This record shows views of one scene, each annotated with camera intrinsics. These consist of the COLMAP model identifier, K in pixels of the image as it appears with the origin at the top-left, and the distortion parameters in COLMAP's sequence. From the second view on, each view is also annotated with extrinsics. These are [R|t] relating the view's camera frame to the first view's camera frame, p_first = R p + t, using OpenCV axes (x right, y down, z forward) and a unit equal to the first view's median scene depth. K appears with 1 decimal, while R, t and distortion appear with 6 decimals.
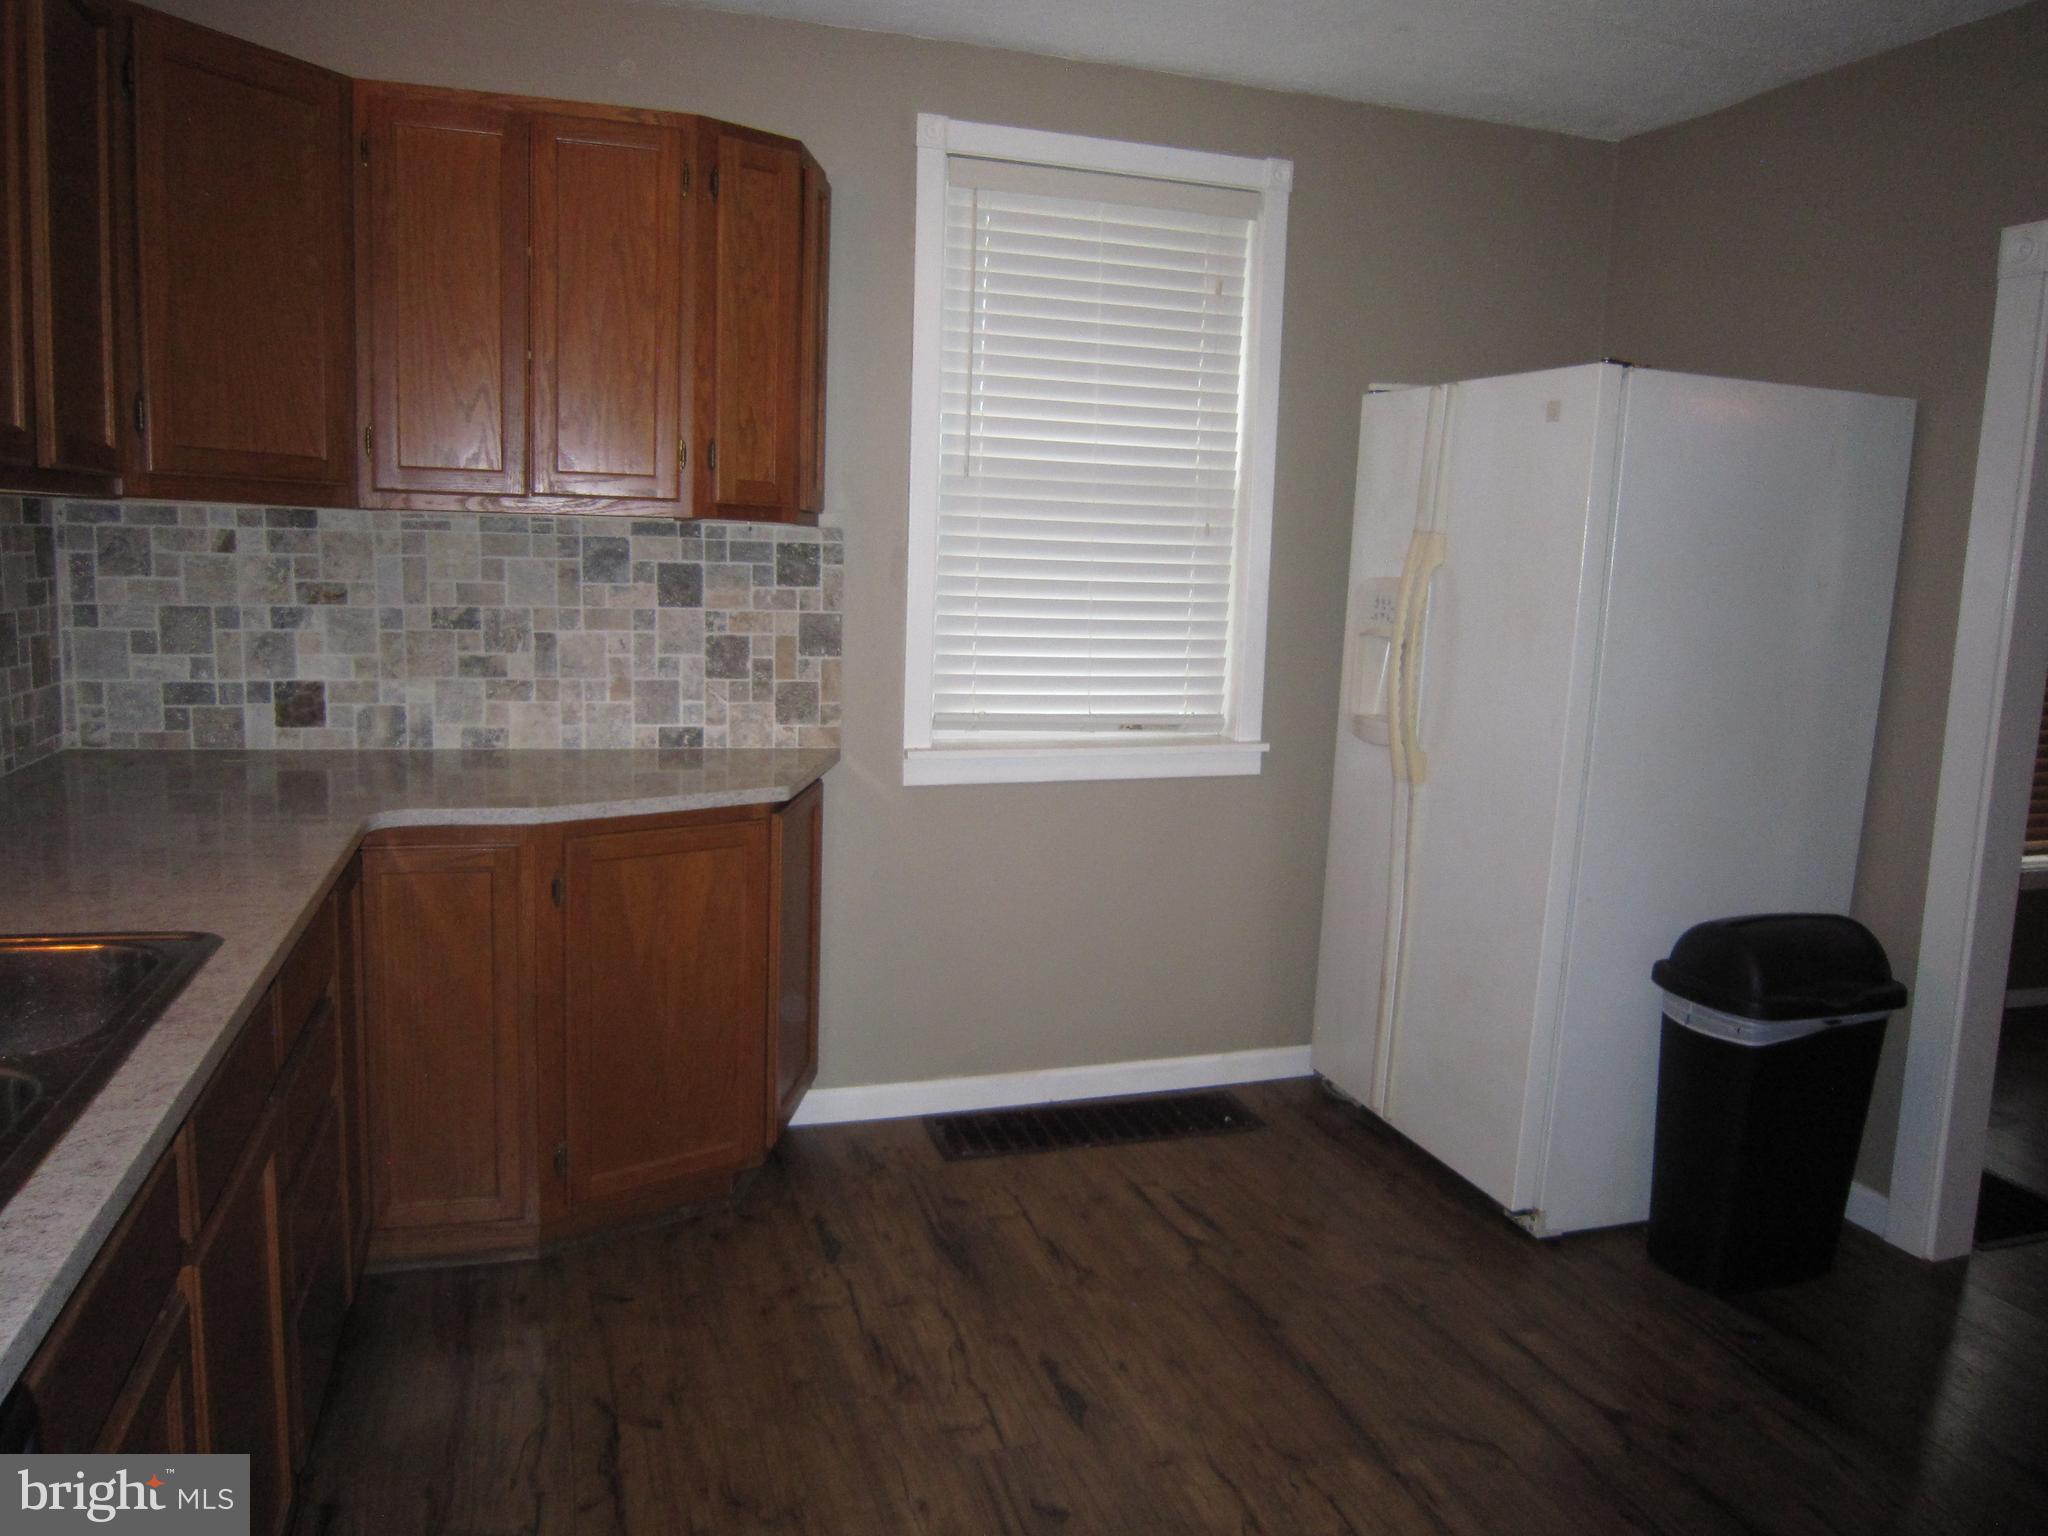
lens RADIAL K [[1483.4, 0, 1024.0], [0, 1483.4, 768.0], [0, 0, 1]] dist [-0.113701, 0.000917]
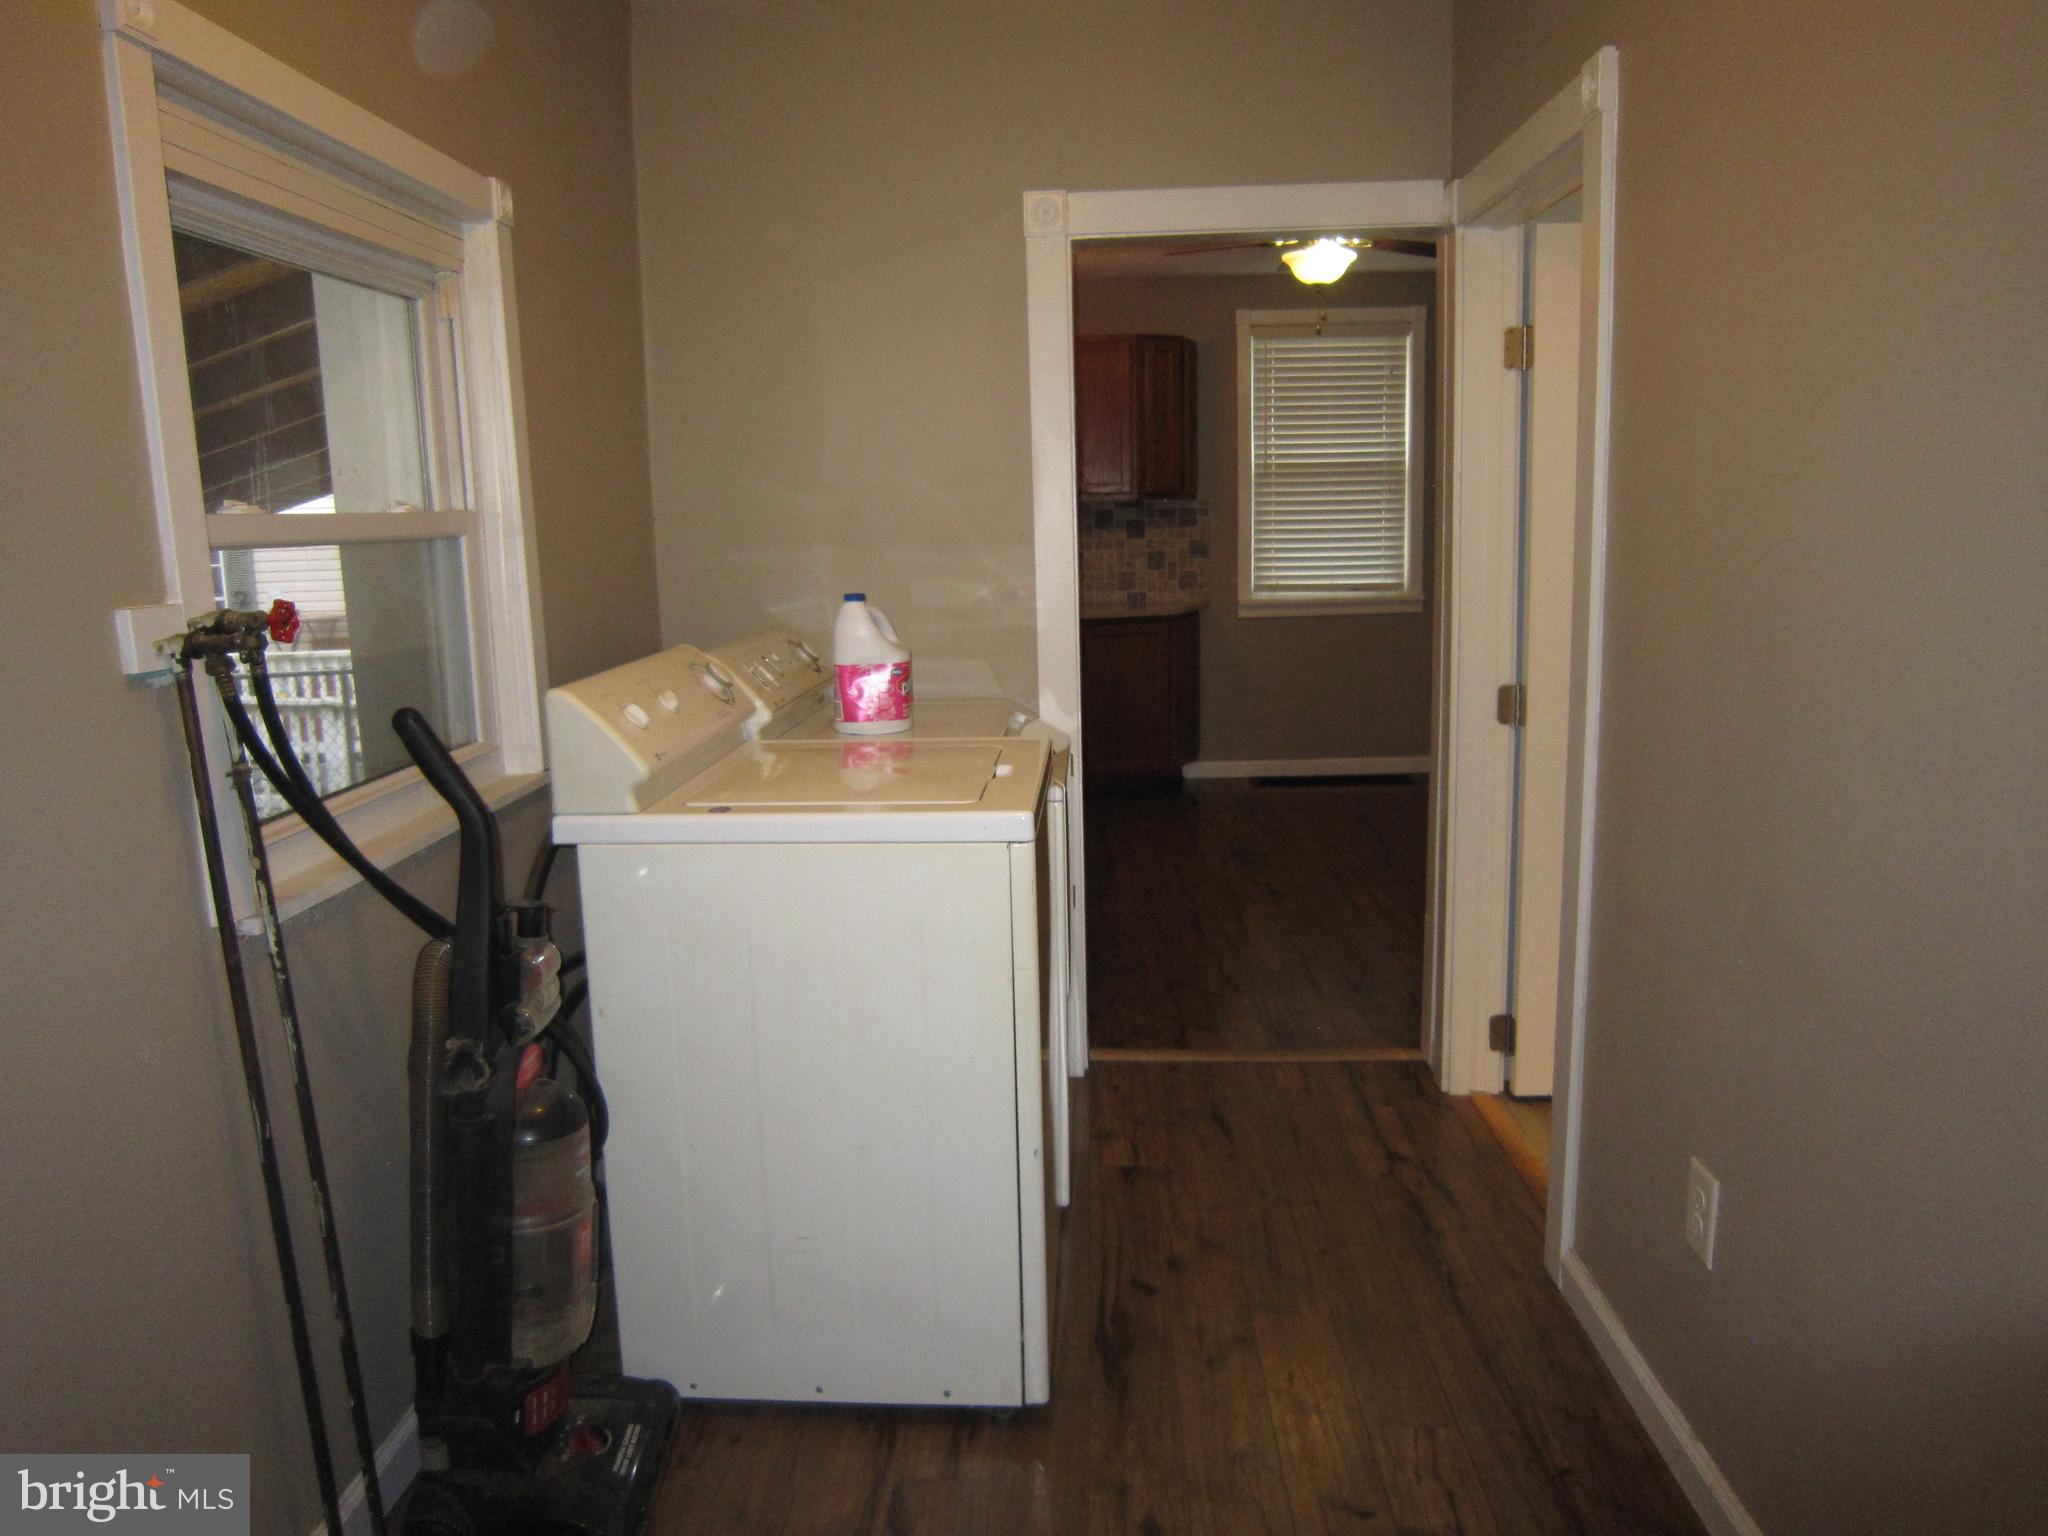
lens RADIAL K [[1540.7, 0, 1024.0], [0, 1540.7, 768.0], [0, 0, 1]] dist [-0.014402, 0.006273]
pose [[0.939958, -0.000611, -0.341290, 0.407673], [0.003743, 0.999957, 0.008519, 0.219360], [0.341270, -0.009285, 0.939919, -1.272176]]
